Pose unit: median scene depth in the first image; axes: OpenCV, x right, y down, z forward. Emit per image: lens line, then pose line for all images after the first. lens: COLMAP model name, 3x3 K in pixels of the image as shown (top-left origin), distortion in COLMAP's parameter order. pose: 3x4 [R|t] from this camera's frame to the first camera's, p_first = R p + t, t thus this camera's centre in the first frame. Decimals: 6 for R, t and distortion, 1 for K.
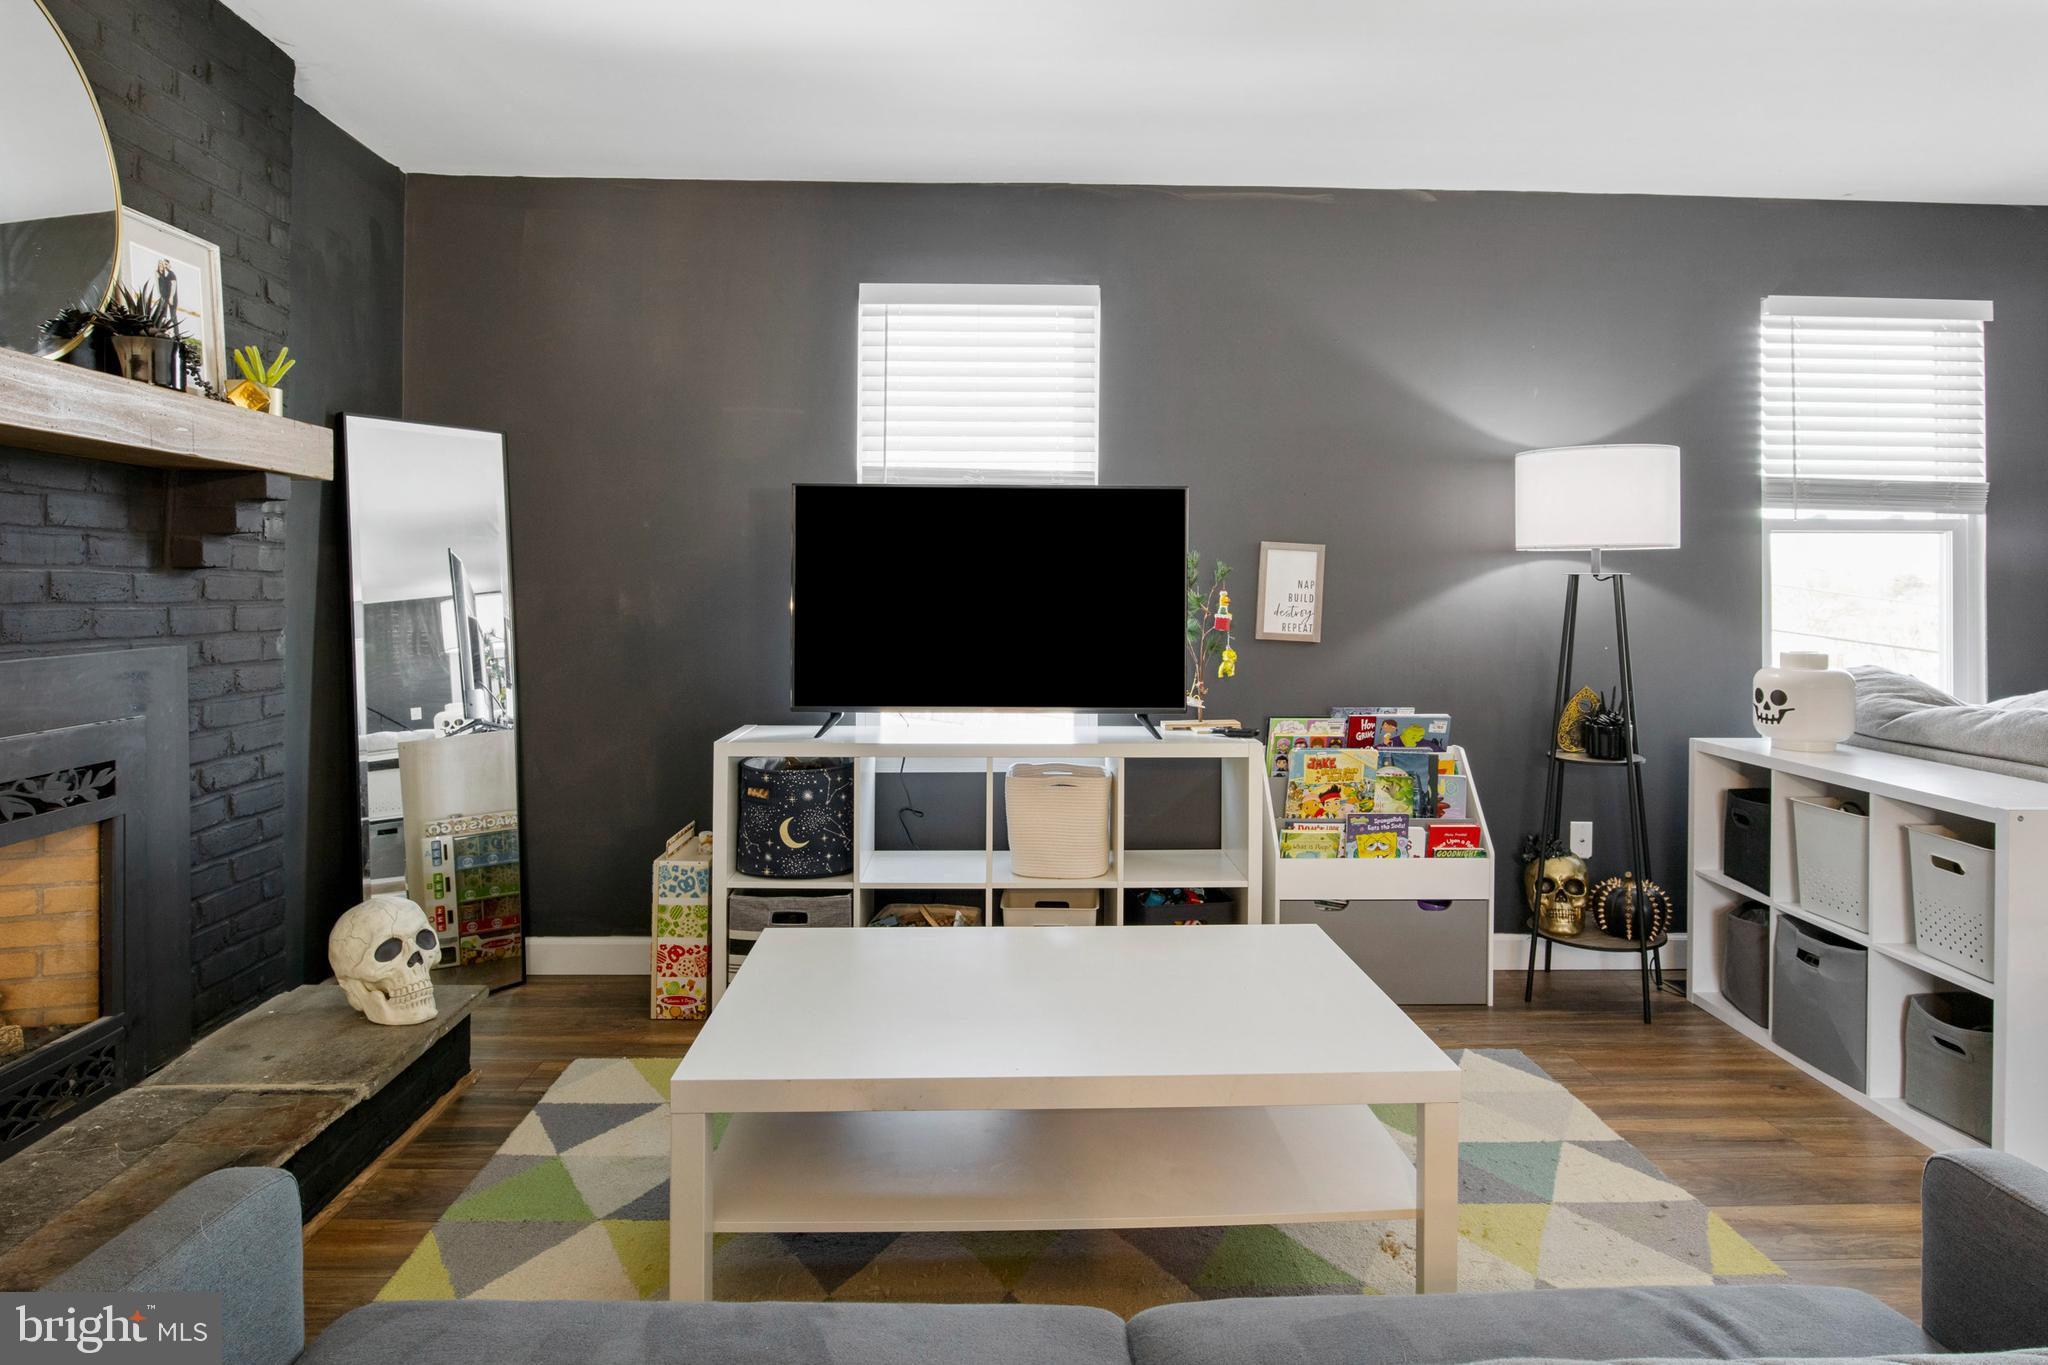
lens RADIAL K [[1184.0, 0, 1076.1], [0, 1184.0, 583.7], [0, 0, 1]] dist [-0.005265, 0.001824]
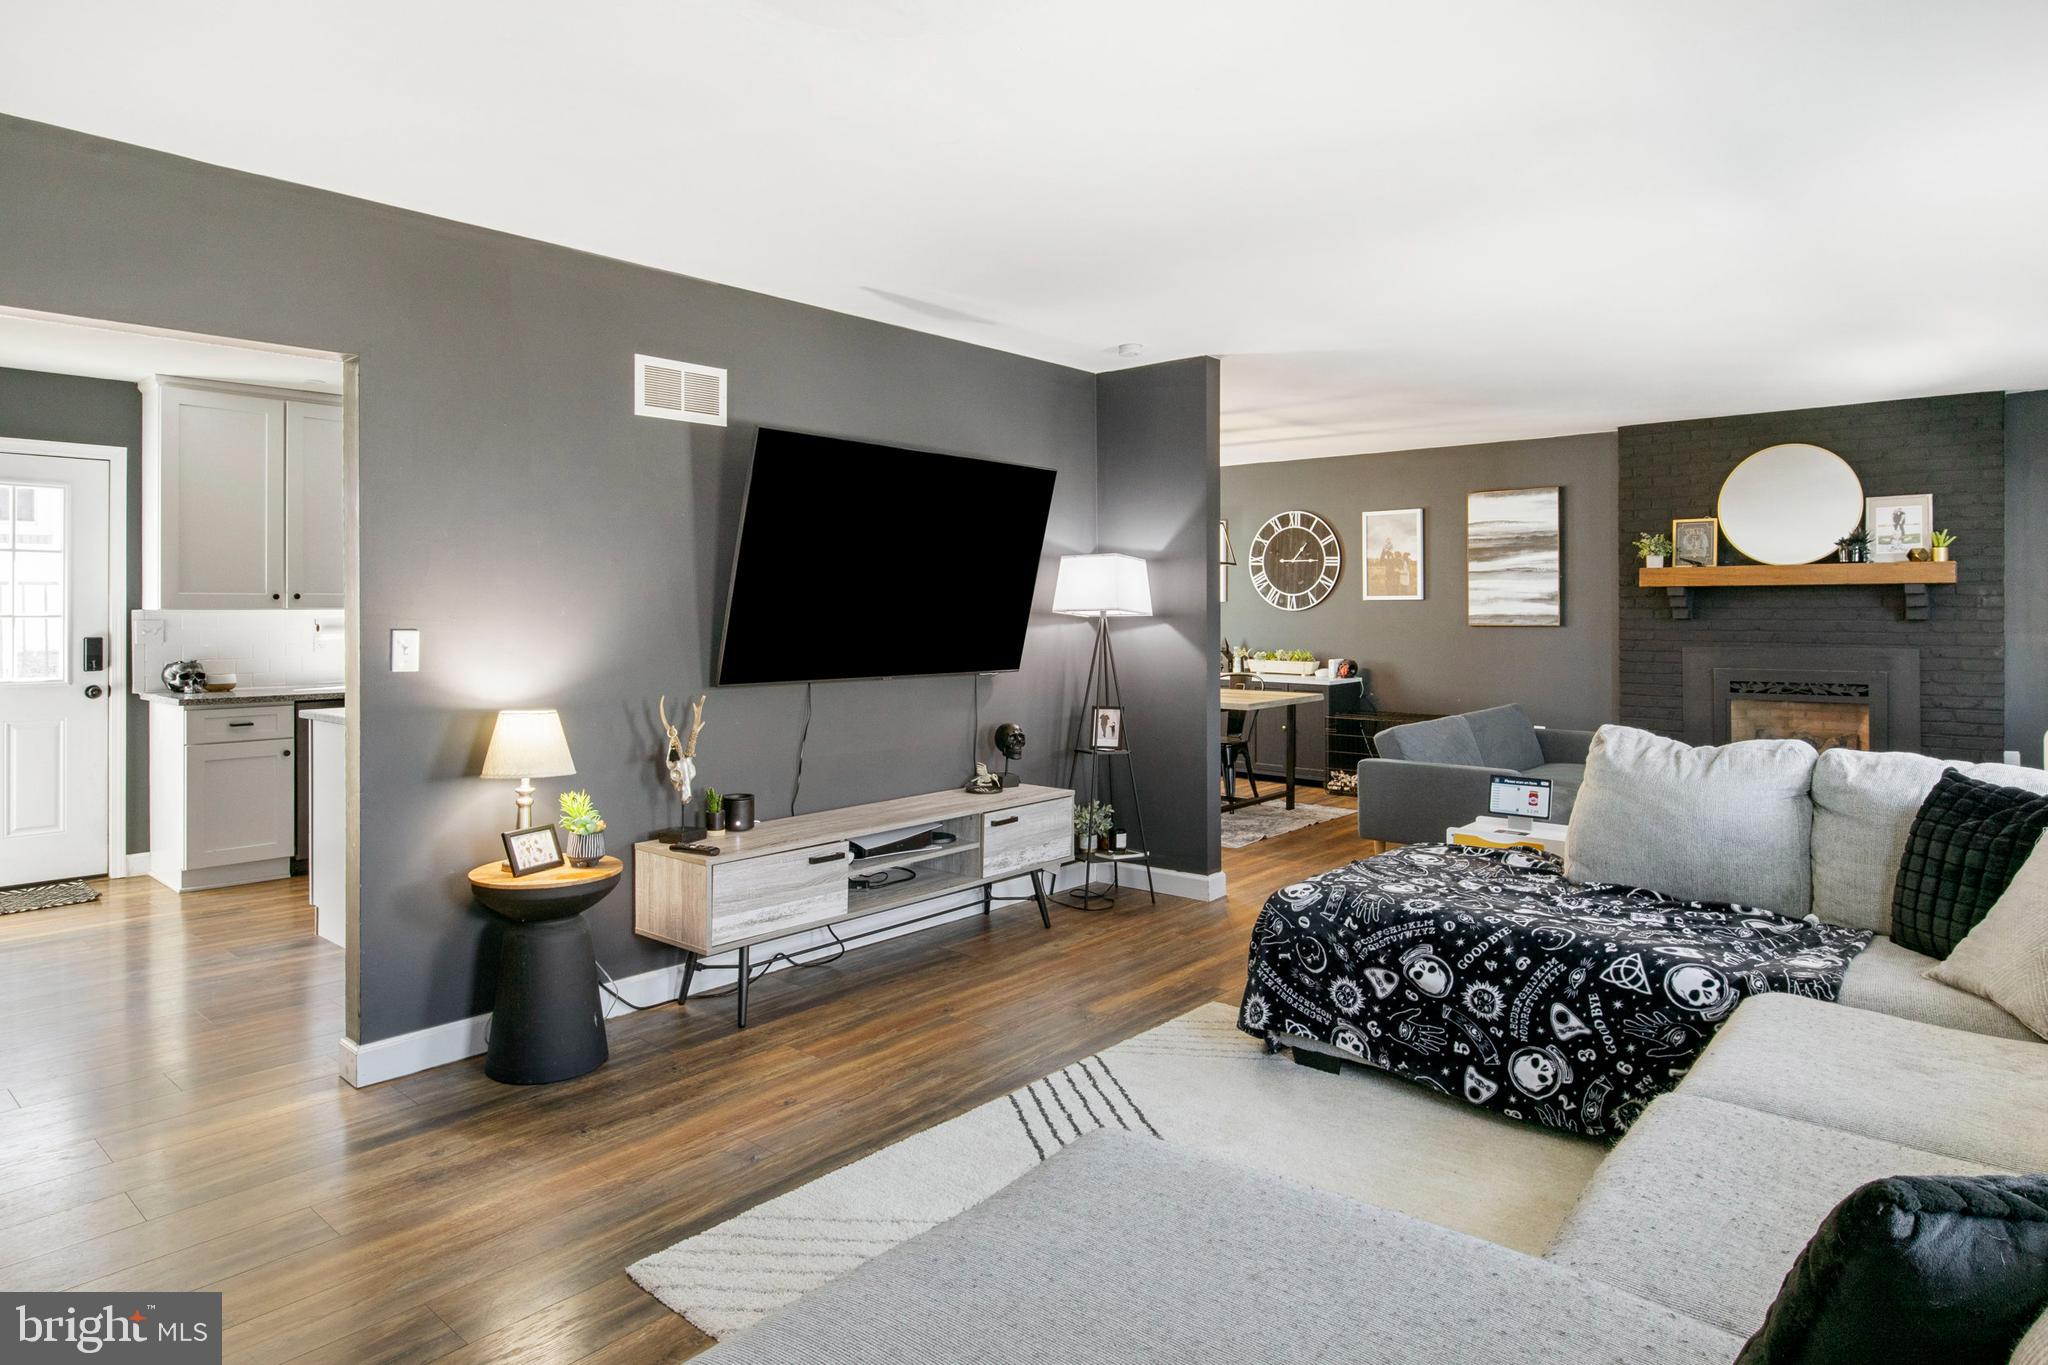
lens RADIAL K [[1184.0, 0, 1021.2], [0, 1184.0, 596.2], [0, 0, 1]] dist [-0.005265, 0.001824]
pose [[-0.686542, -0.004697, -0.727075, 1.830924], [0.007013, 0.999890, -0.013082, -0.032757], [0.727056, -0.014081, -0.686433, 0.968298]]
